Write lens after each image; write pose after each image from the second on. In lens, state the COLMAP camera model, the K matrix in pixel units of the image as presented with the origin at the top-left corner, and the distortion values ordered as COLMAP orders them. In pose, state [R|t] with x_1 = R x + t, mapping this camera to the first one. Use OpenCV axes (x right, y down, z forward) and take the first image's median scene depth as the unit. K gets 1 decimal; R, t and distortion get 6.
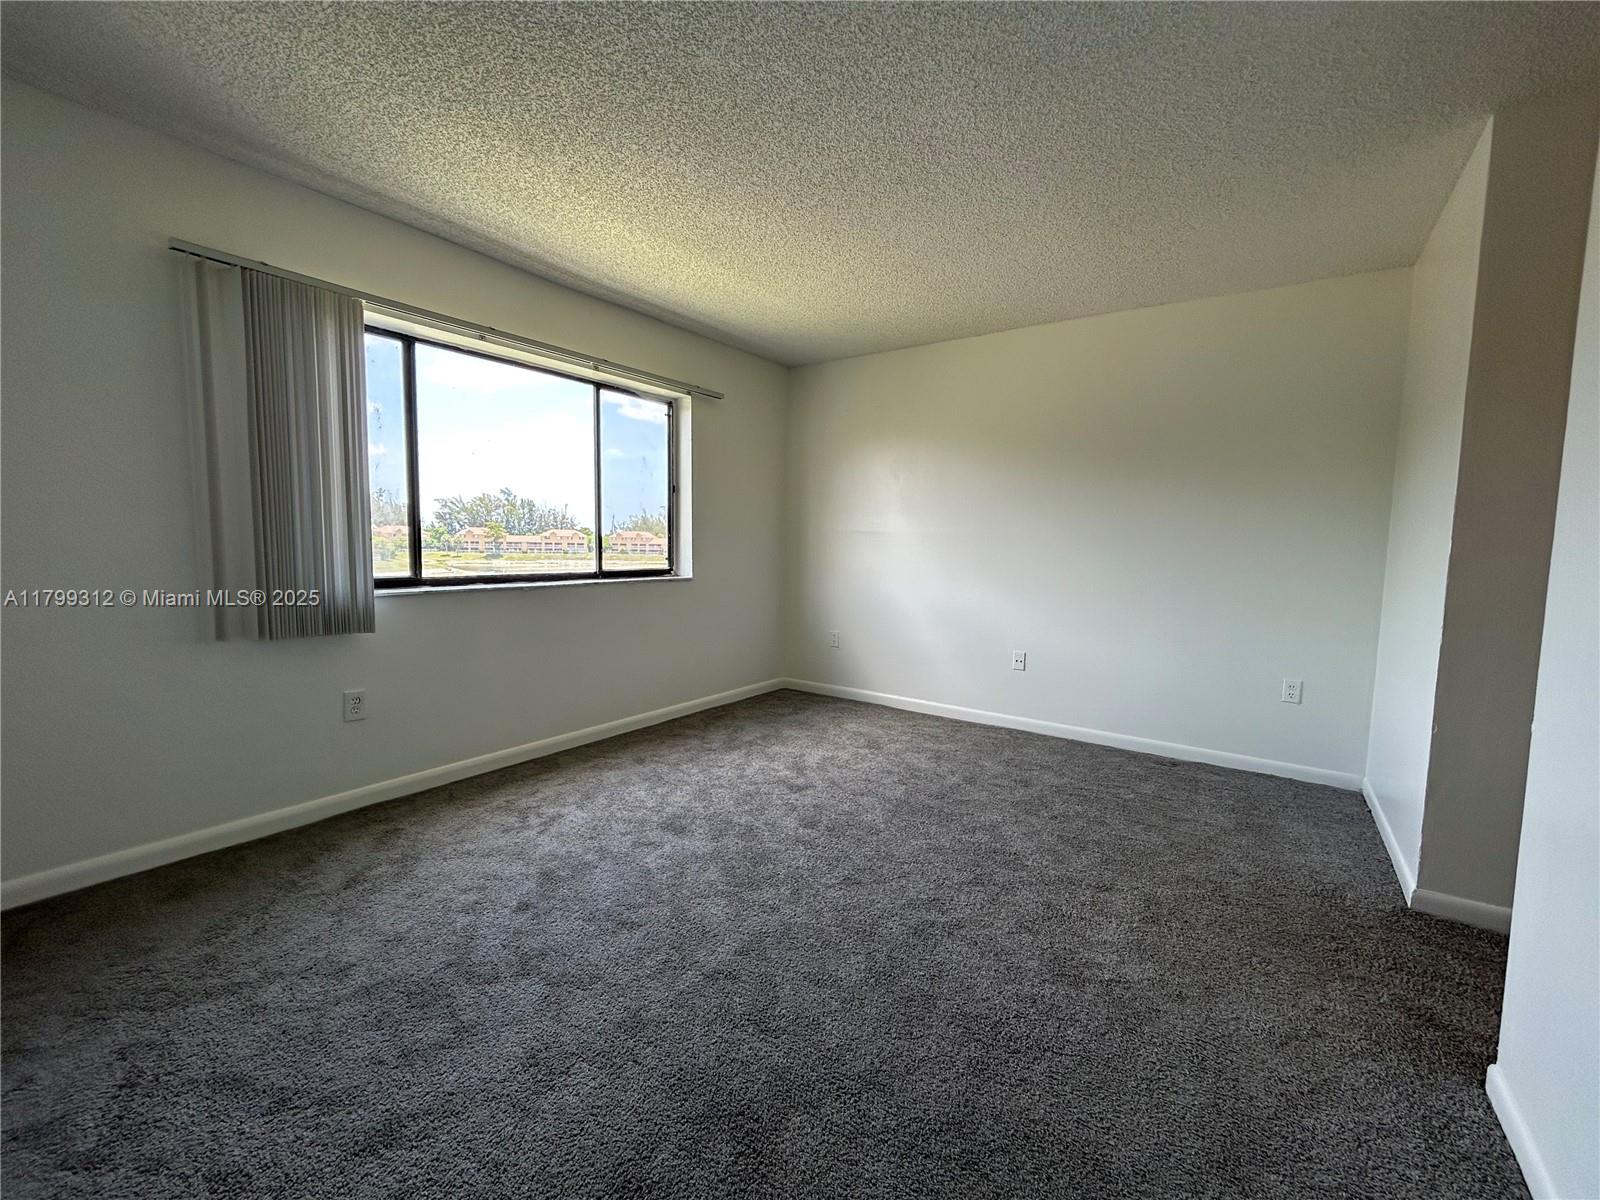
lens RADIAL K [[647.6, 0, 804.7], [0, 647.6, 597.3], [0, 0, 1]] dist [-0.000560, -0.000029]
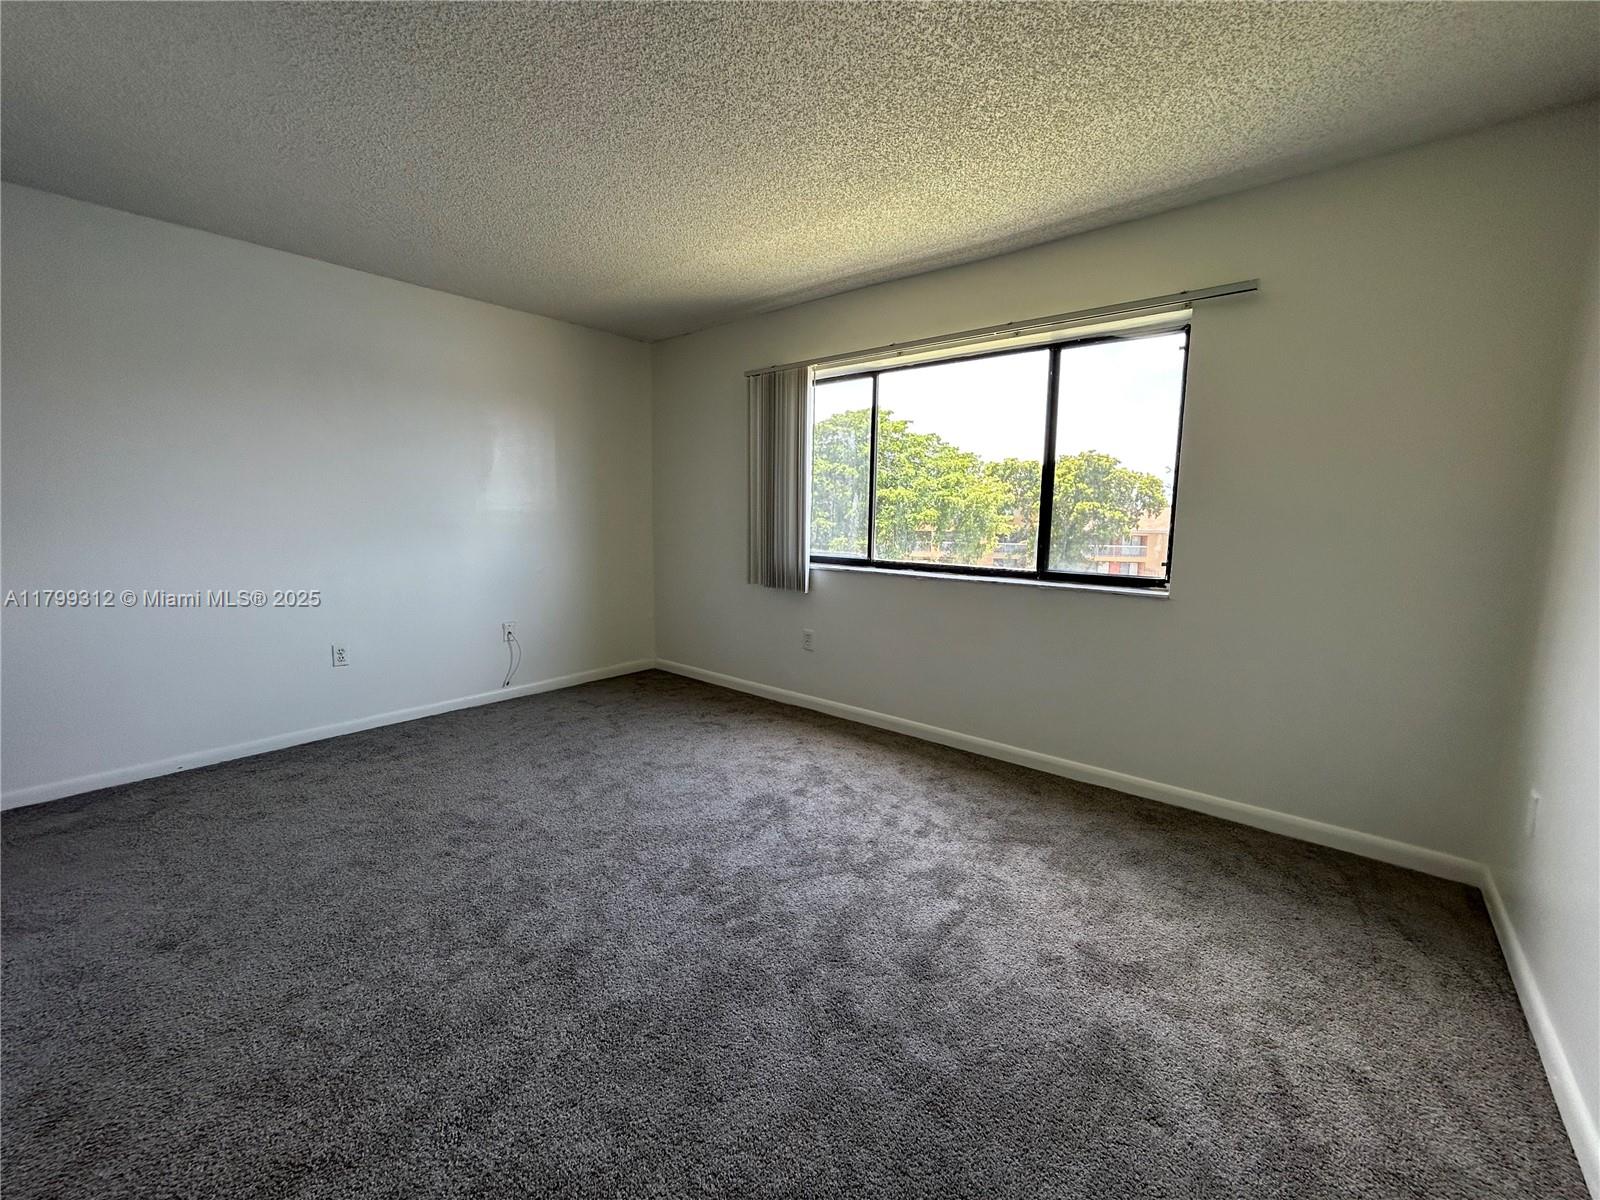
lens RADIAL K [[647.6, 0, 805.6], [0, 647.6, 596.2], [0, 0, 1]] dist [-0.000560, -0.000029]
pose [[-0.073918, 0.102947, -0.991937, 0.627194], [-0.108942, 0.987871, 0.110643, -0.077665], [0.991296, 0.116242, -0.061806, 0.865564]]
